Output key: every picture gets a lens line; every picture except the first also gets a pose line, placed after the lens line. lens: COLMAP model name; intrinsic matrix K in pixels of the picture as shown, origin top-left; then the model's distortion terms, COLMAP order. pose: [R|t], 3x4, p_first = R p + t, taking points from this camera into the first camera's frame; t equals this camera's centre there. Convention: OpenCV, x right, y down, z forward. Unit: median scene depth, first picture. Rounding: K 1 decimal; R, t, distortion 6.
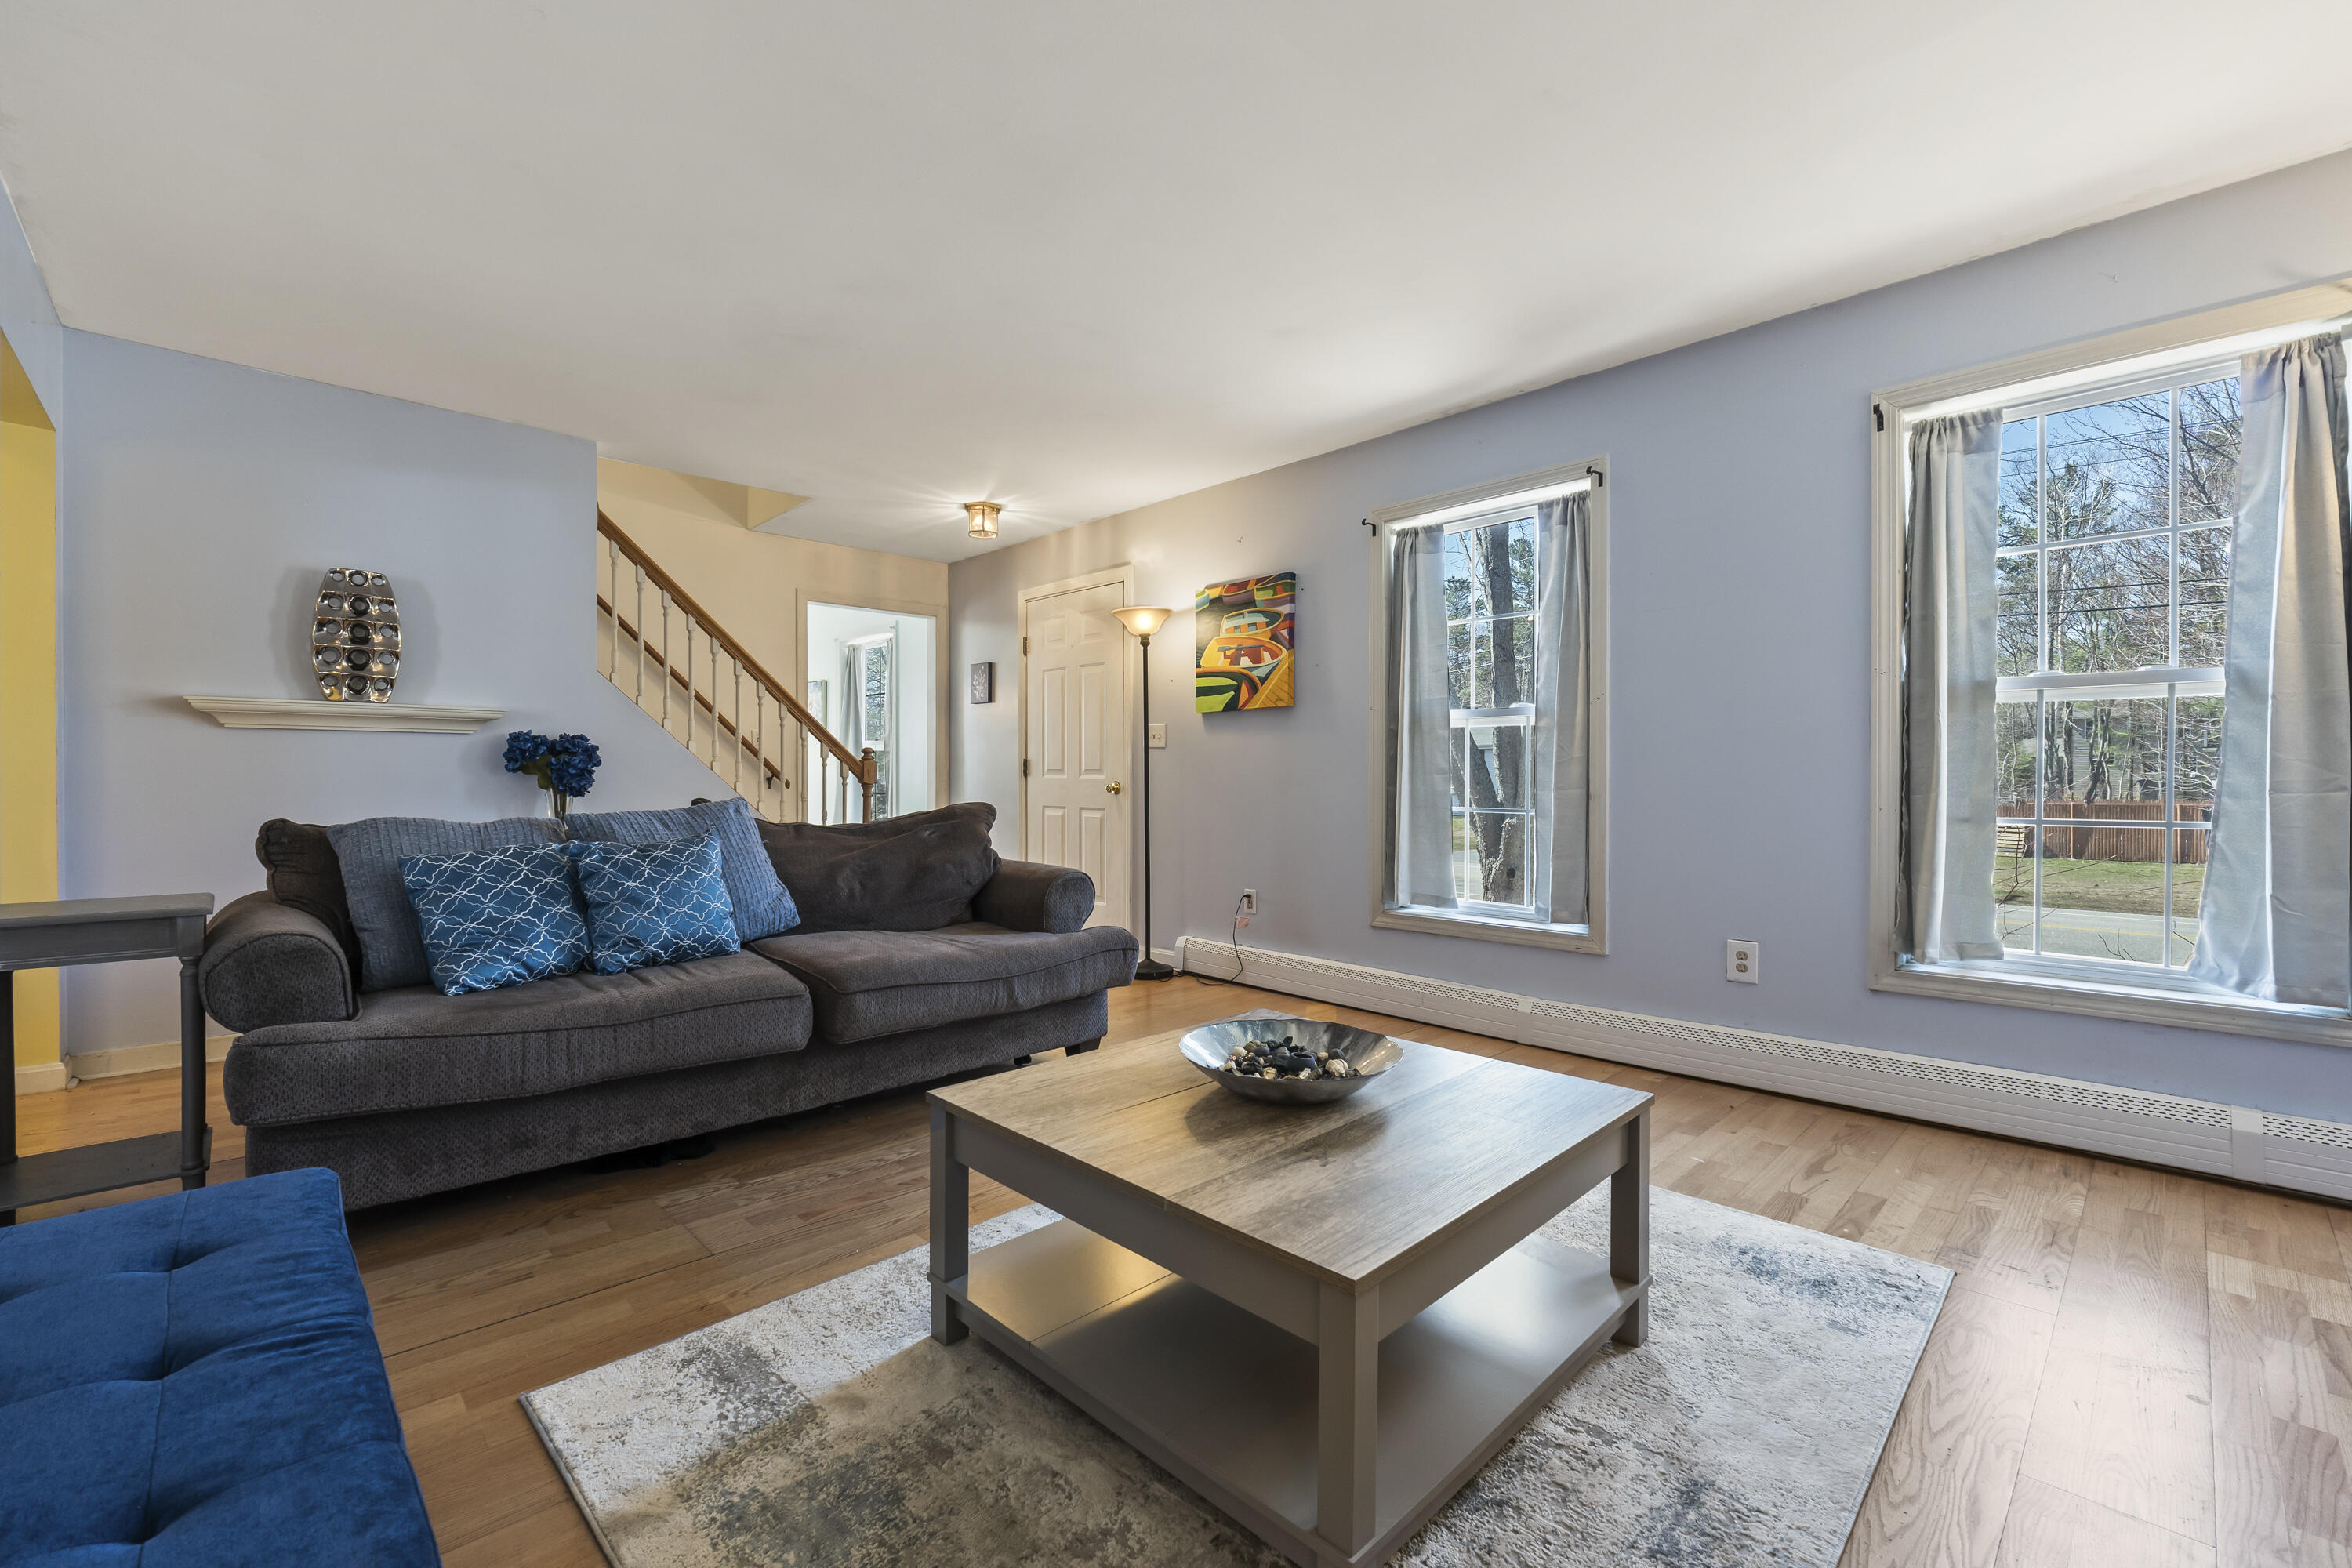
lens RADIAL K [[992.4, 0, 1183.2], [0, 992.4, 786.9], [0, 0, 1]] dist [-0.010092, 0.000893]
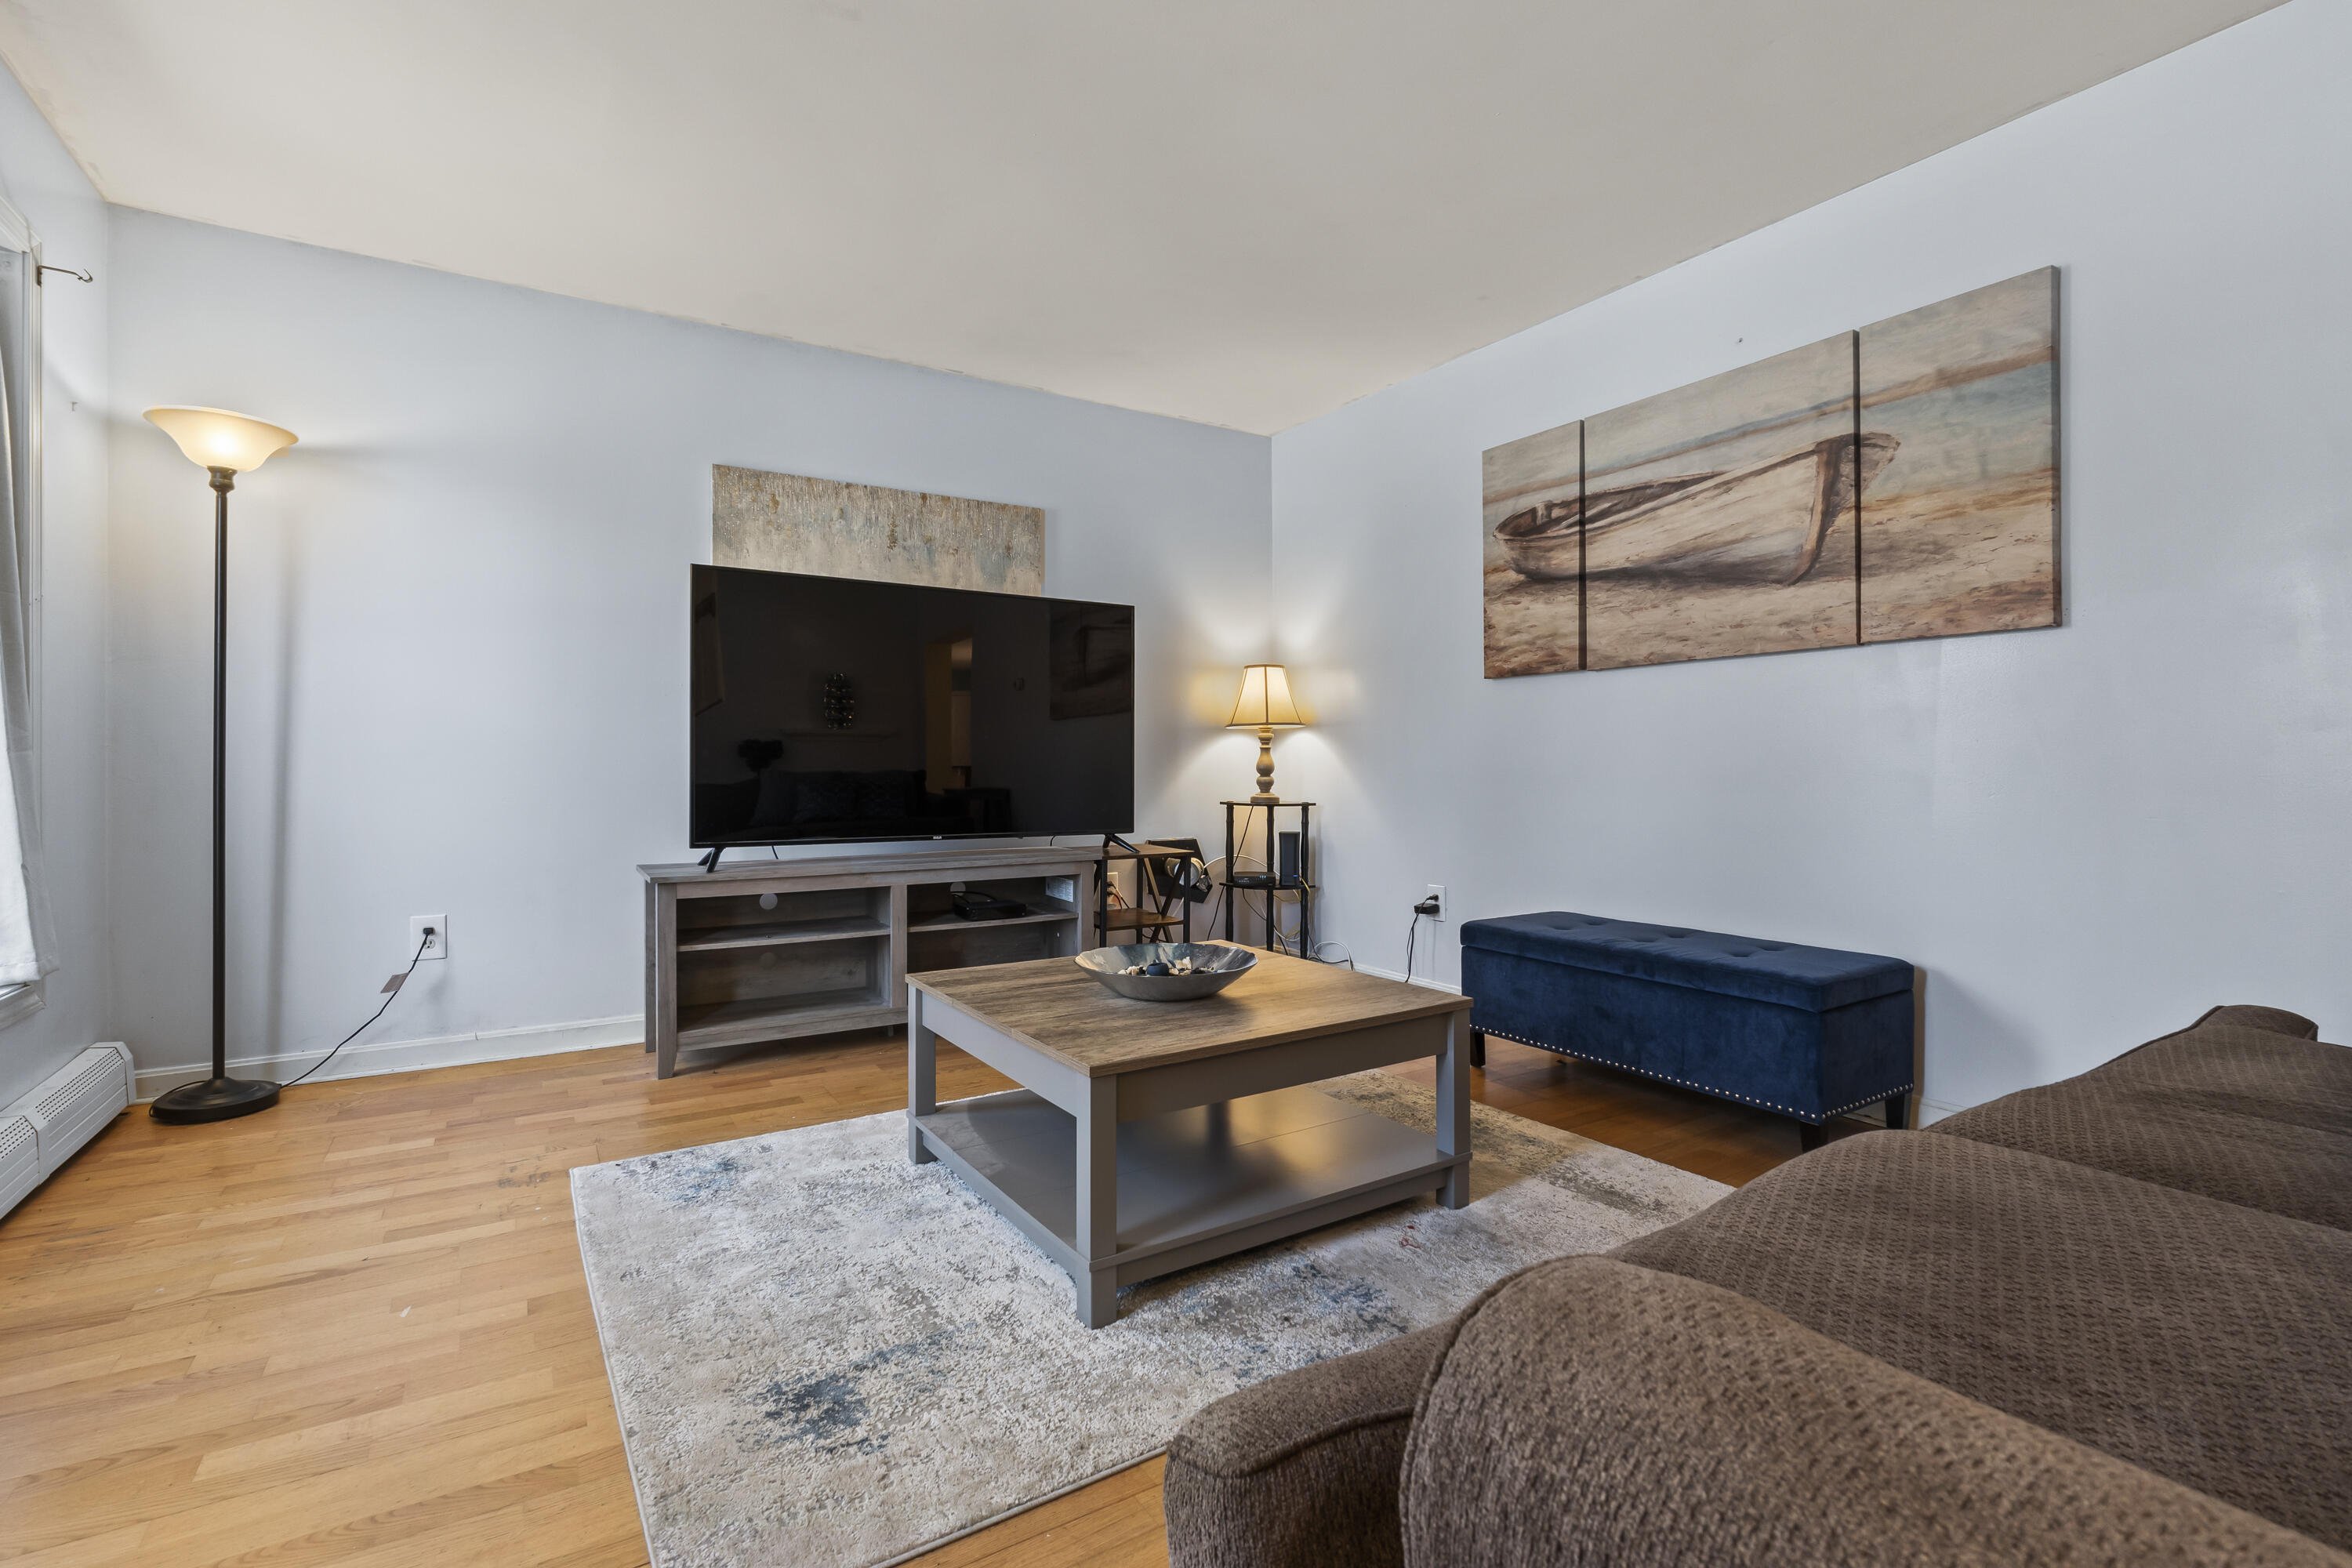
lens RADIAL K [[1072.1, 0, 1180.1], [0, 1072.1, 770.9], [0, 0, 1]] dist [-0.002740, -0.001208]
pose [[-0.979130, -0.003634, 0.203203, -0.182917], [-0.001758, 0.999954, 0.009413, 0.022485], [-0.203228, 0.008860, -0.979091, 2.462732]]
